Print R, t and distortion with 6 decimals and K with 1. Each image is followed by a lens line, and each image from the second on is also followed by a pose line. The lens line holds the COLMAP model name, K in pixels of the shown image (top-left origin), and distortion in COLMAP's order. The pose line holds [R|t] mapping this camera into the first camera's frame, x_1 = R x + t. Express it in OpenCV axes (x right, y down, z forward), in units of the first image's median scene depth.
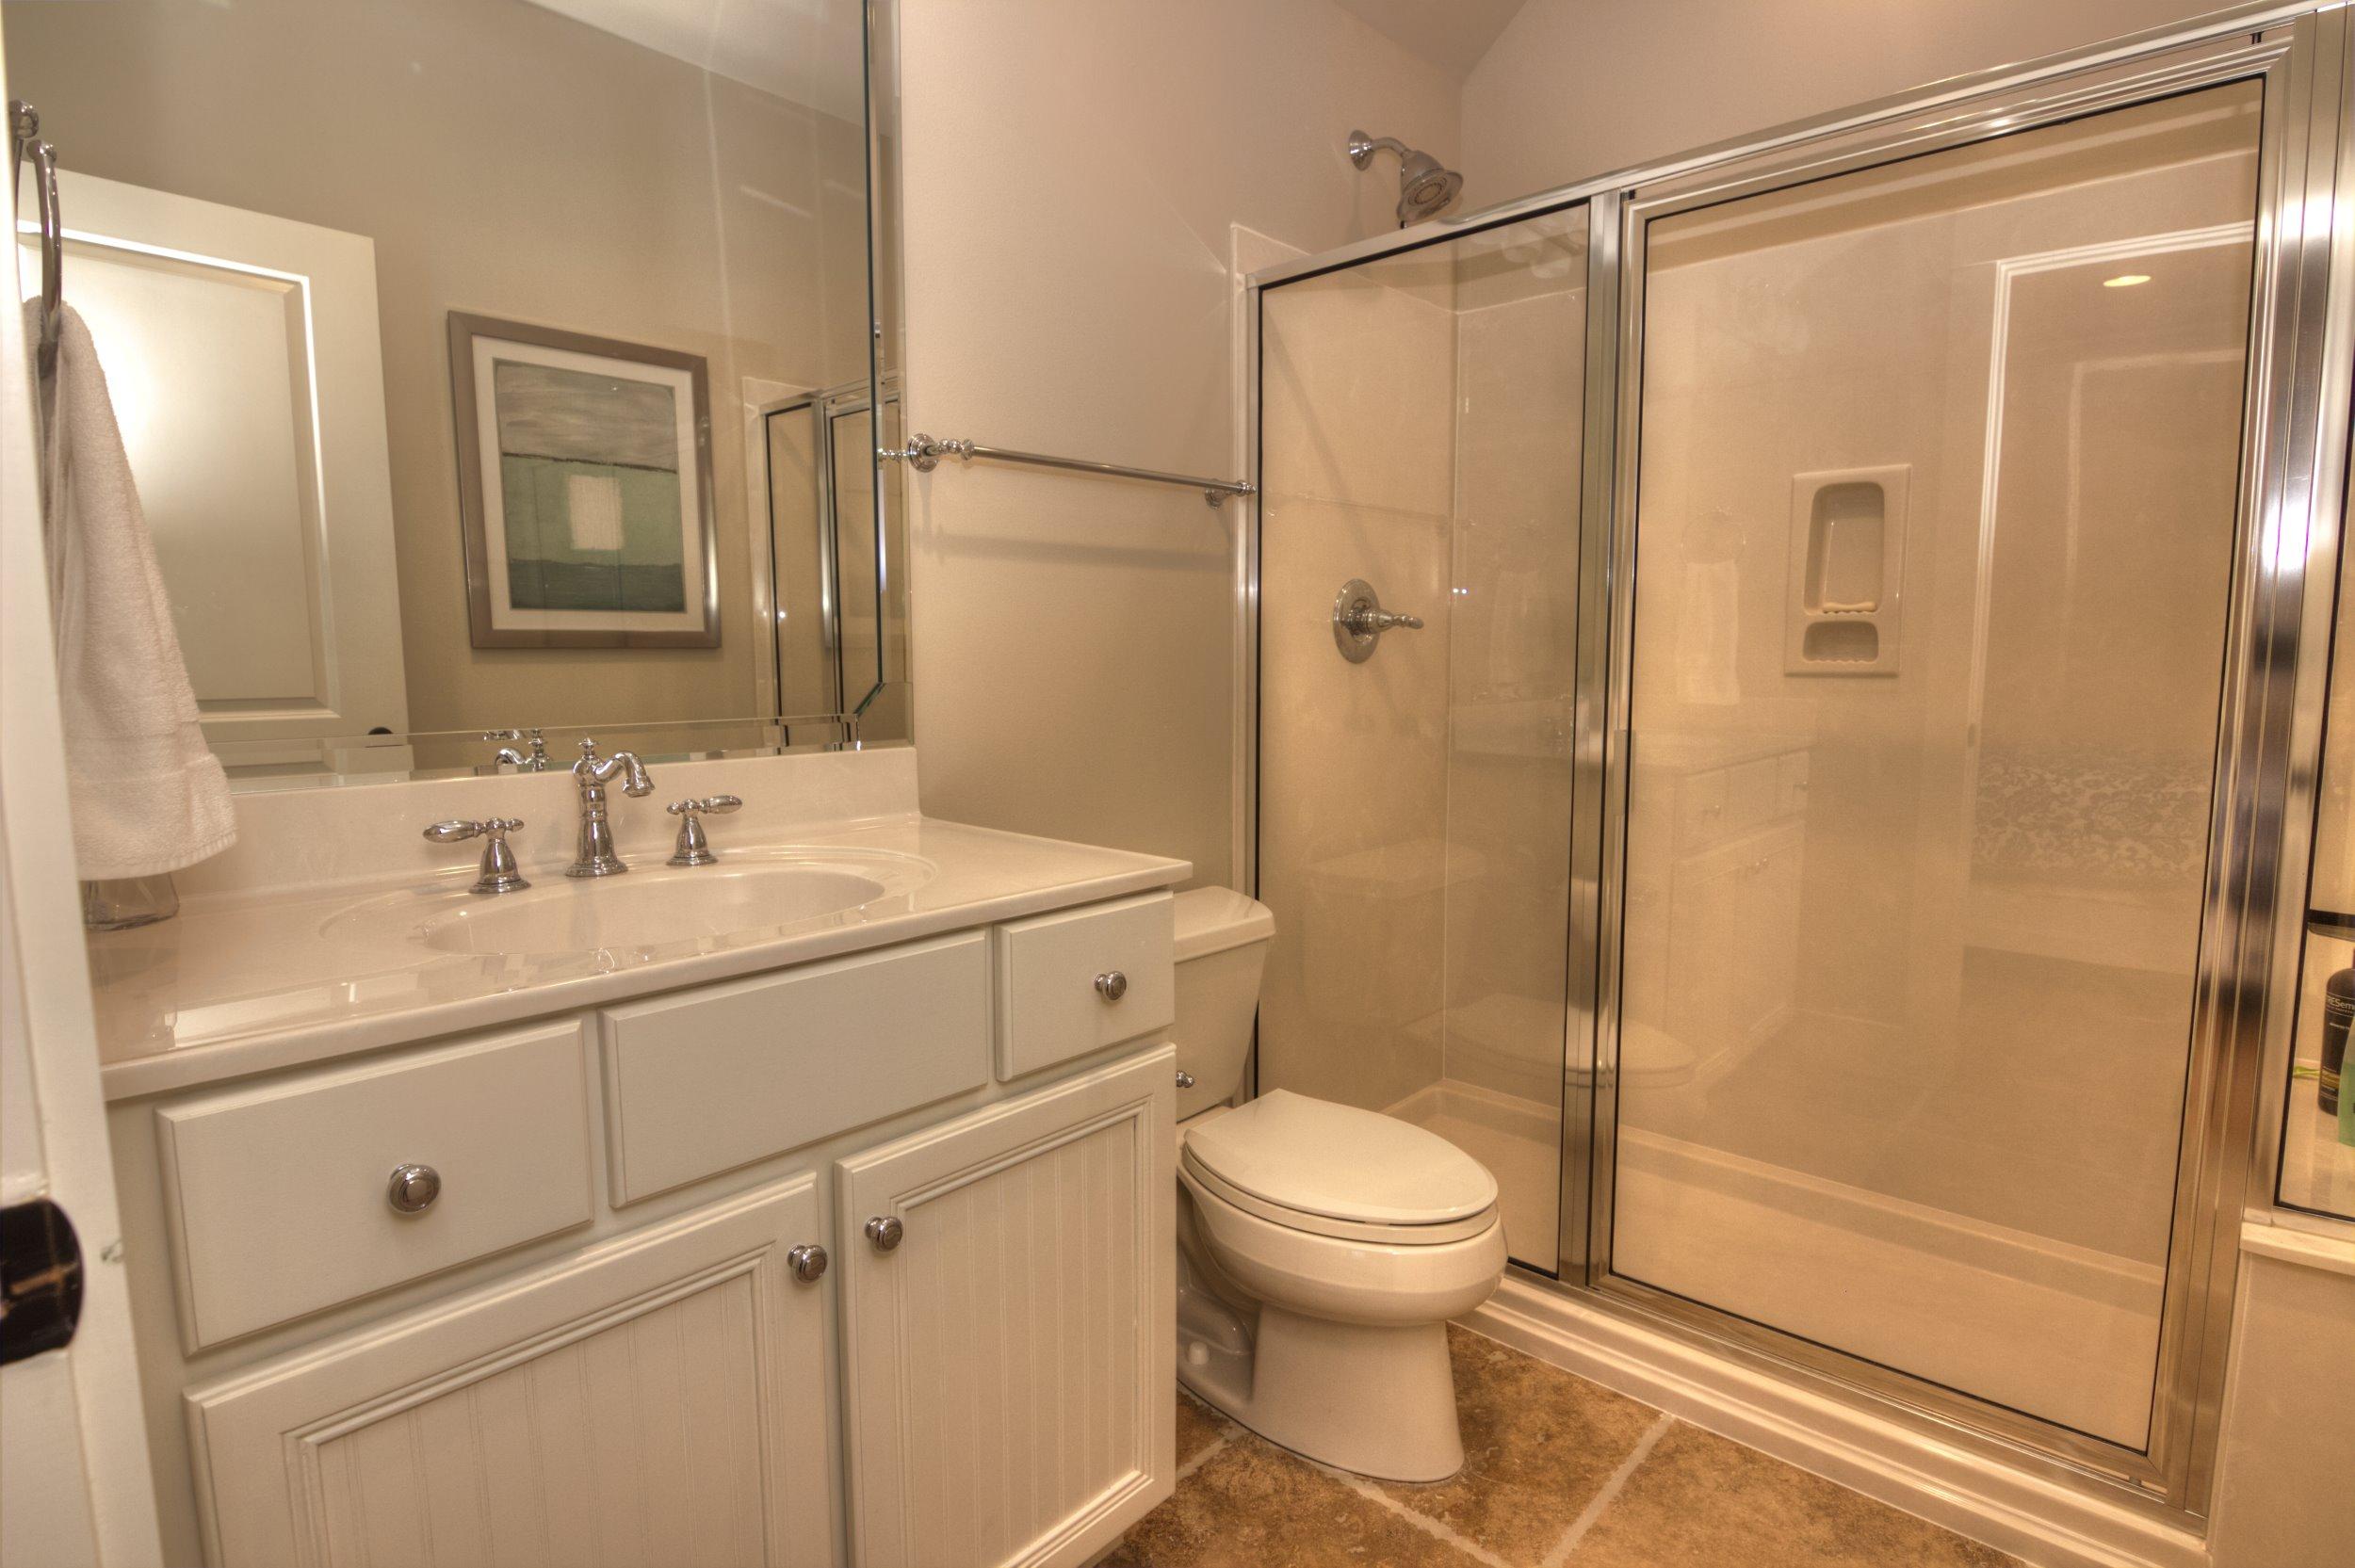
lens RADIAL K [[1203.8, 0, 1187.3], [0, 1203.8, 787.5], [0, 0, 1]] dist [-0.006343, -0.000397]
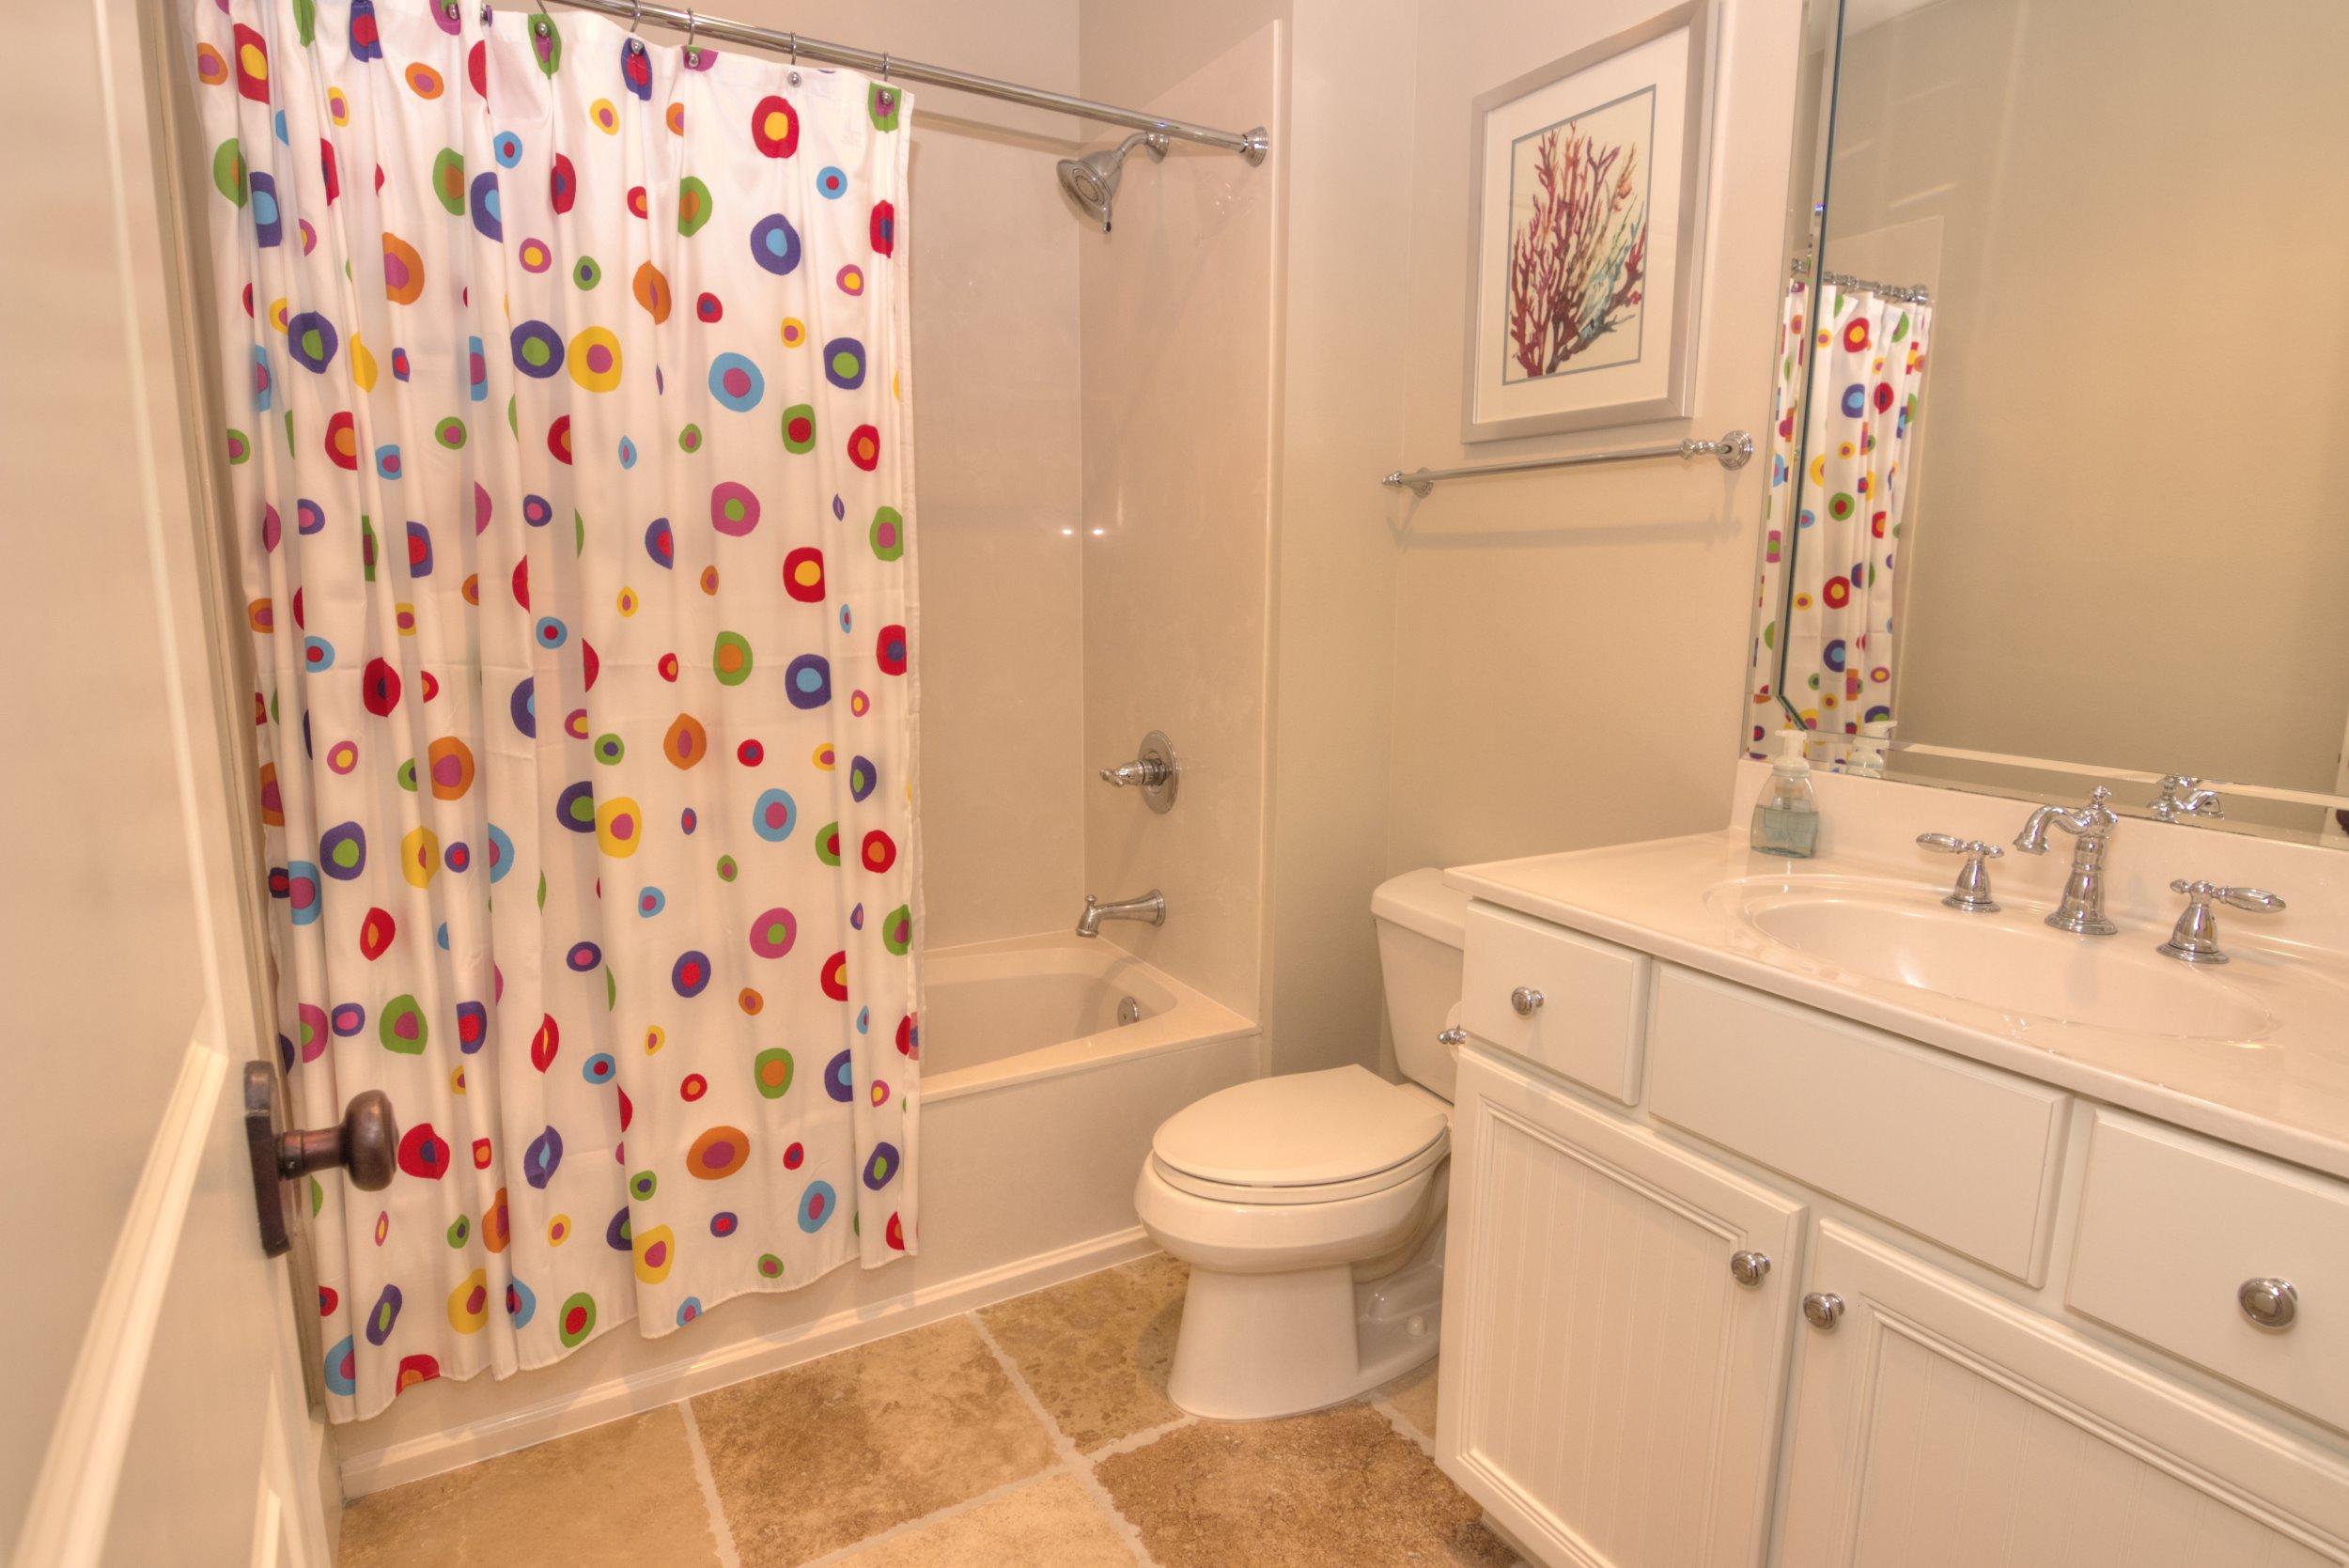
lens RADIAL K [[1200.8, 0, 1184.3], [0, 1200.8, 787.5], [0, 0, 1]] dist [-0.006343, -0.000397]
pose [[-0.304993, 0.158925, -0.939001, 0.677080], [-0.118617, 0.971961, 0.203031, -0.161469], [0.944939, 0.173305, -0.277590, 0.621644]]
